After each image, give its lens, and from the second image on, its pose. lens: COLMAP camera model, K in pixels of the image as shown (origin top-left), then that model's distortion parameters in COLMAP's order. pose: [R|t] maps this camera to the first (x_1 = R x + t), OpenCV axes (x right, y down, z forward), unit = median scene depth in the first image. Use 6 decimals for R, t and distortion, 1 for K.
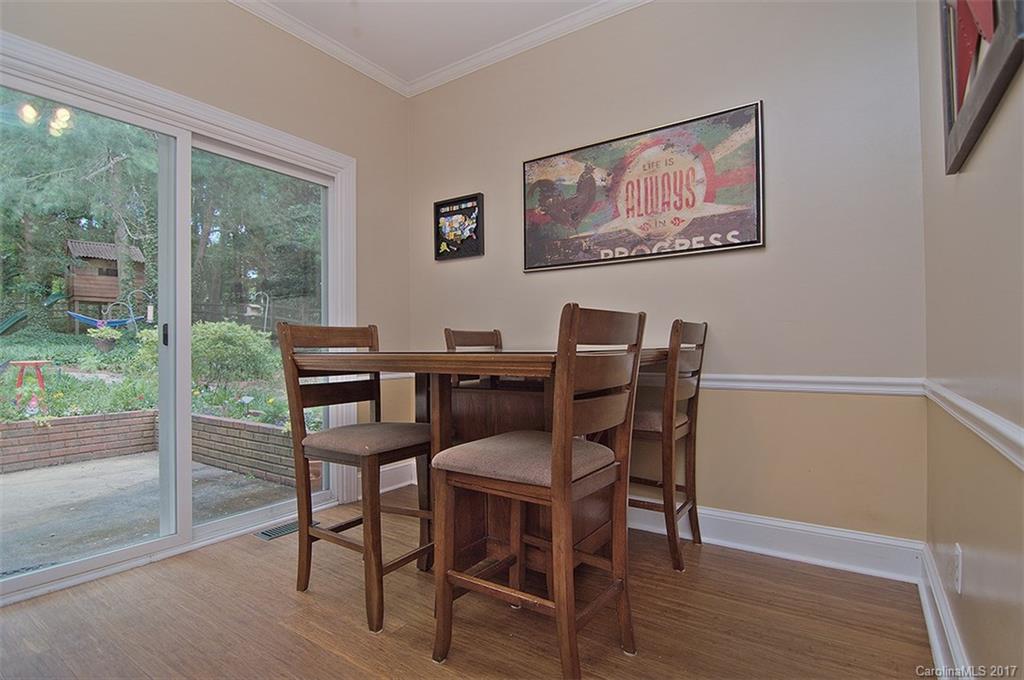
lens RADIAL K [[506.0, 0, 508.3], [0, 506.0, 341.9], [0, 0, 1]] dist [-0.022106, -0.002856]
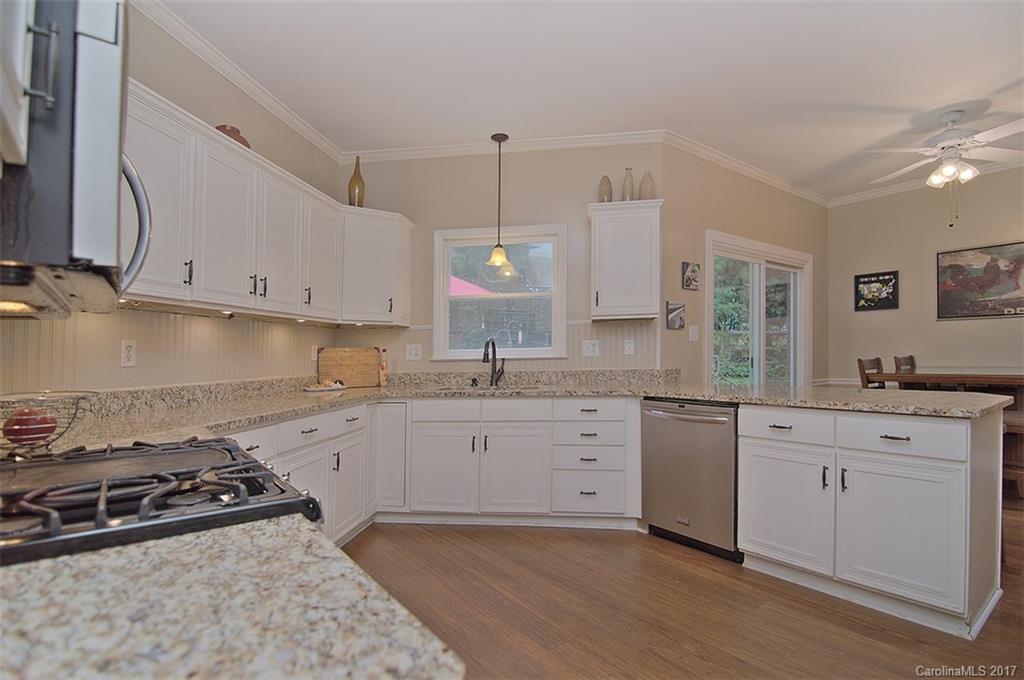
lens RADIAL K [[506.0, 0, 514.4], [0, 506.0, 345.2], [0, 0, 1]] dist [-0.022106, -0.002856]
pose [[0.943973, -0.012407, -0.329790, -0.678040], [0.009838, 0.999907, -0.009455, -0.053358], [0.329877, 0.005681, 0.944007, -0.890851]]
